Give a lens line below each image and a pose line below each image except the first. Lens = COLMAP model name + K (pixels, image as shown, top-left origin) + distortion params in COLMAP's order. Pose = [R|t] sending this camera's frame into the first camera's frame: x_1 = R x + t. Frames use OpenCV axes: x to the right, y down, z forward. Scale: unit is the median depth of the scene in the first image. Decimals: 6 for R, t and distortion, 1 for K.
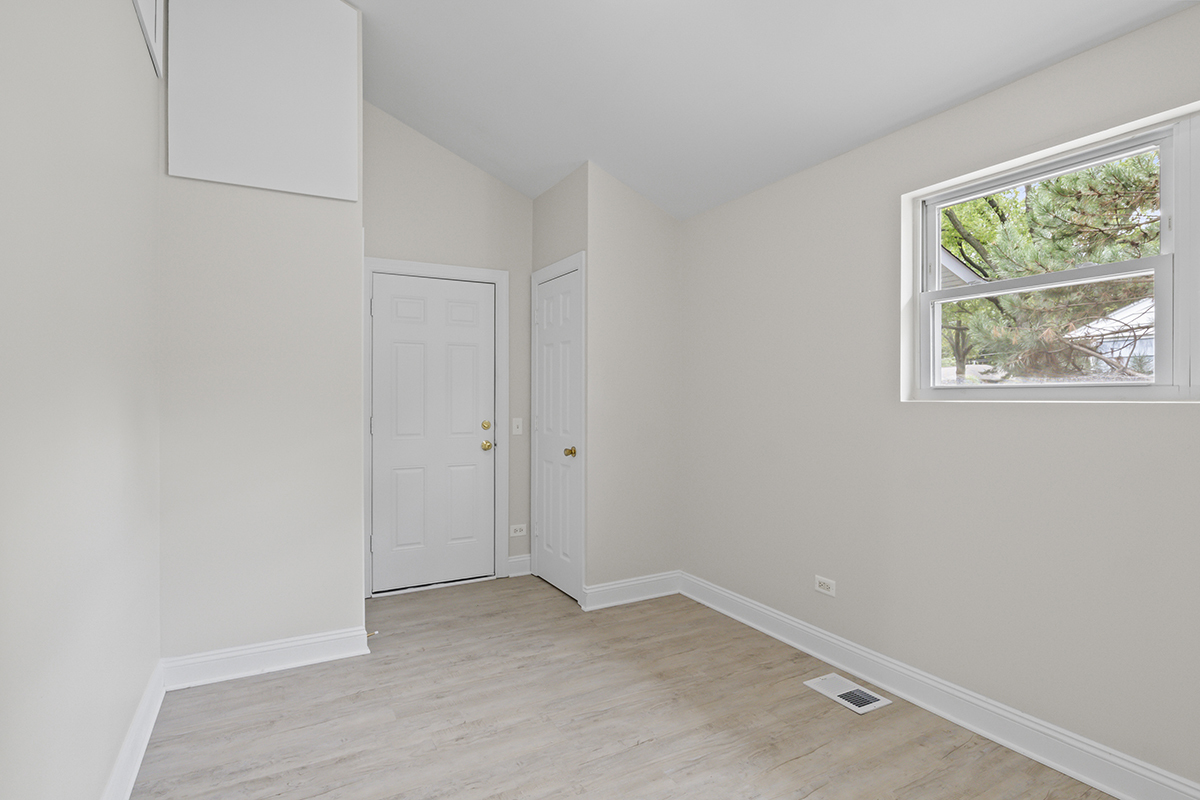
lens RADIAL K [[599.8, 0, 601.8], [0, 599.8, 402.4], [0, 0, 1]] dist [-0.006032, -0.001742]
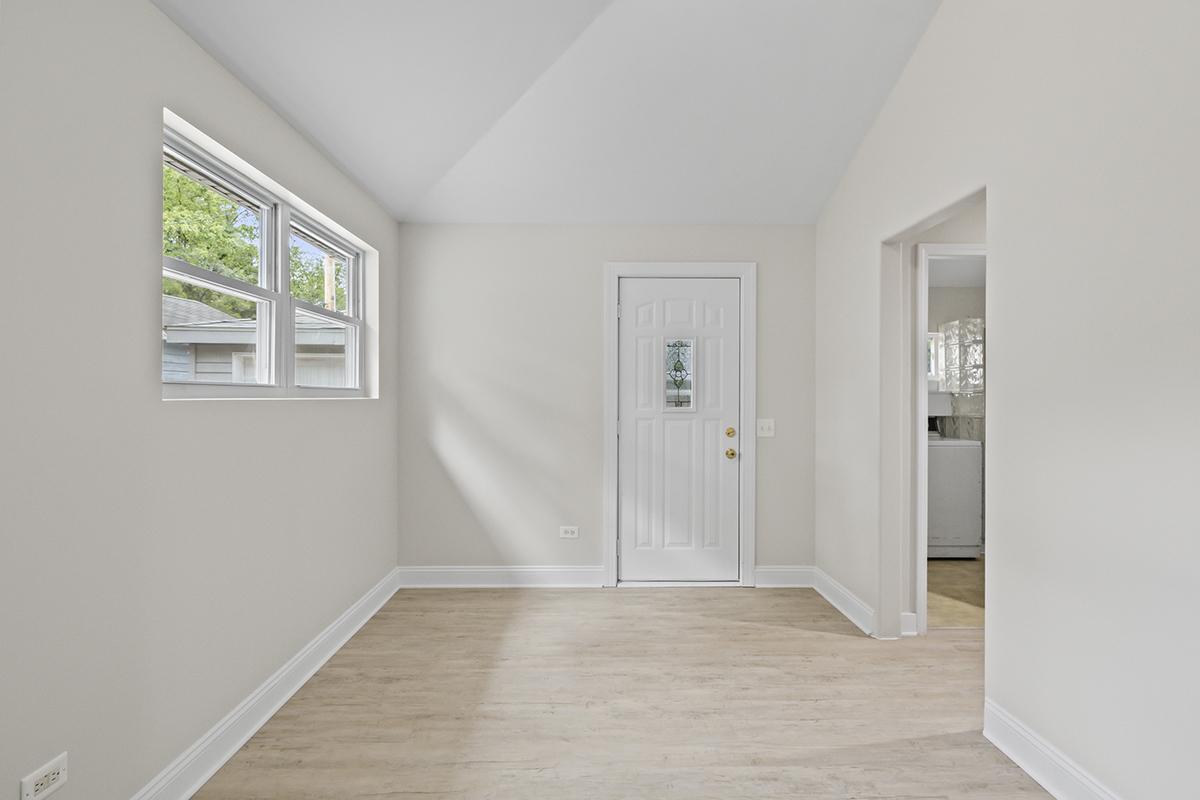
lens RADIAL K [[599.8, 0, 601.8], [0, 599.8, 402.4], [0, 0, 1]] dist [-0.006032, -0.001742]
pose [[-0.880439, -0.004419, 0.474138, -0.339136], [0.001885, 0.999916, 0.012821, -0.008176], [-0.474155, 0.012182, -0.880357, 1.628360]]
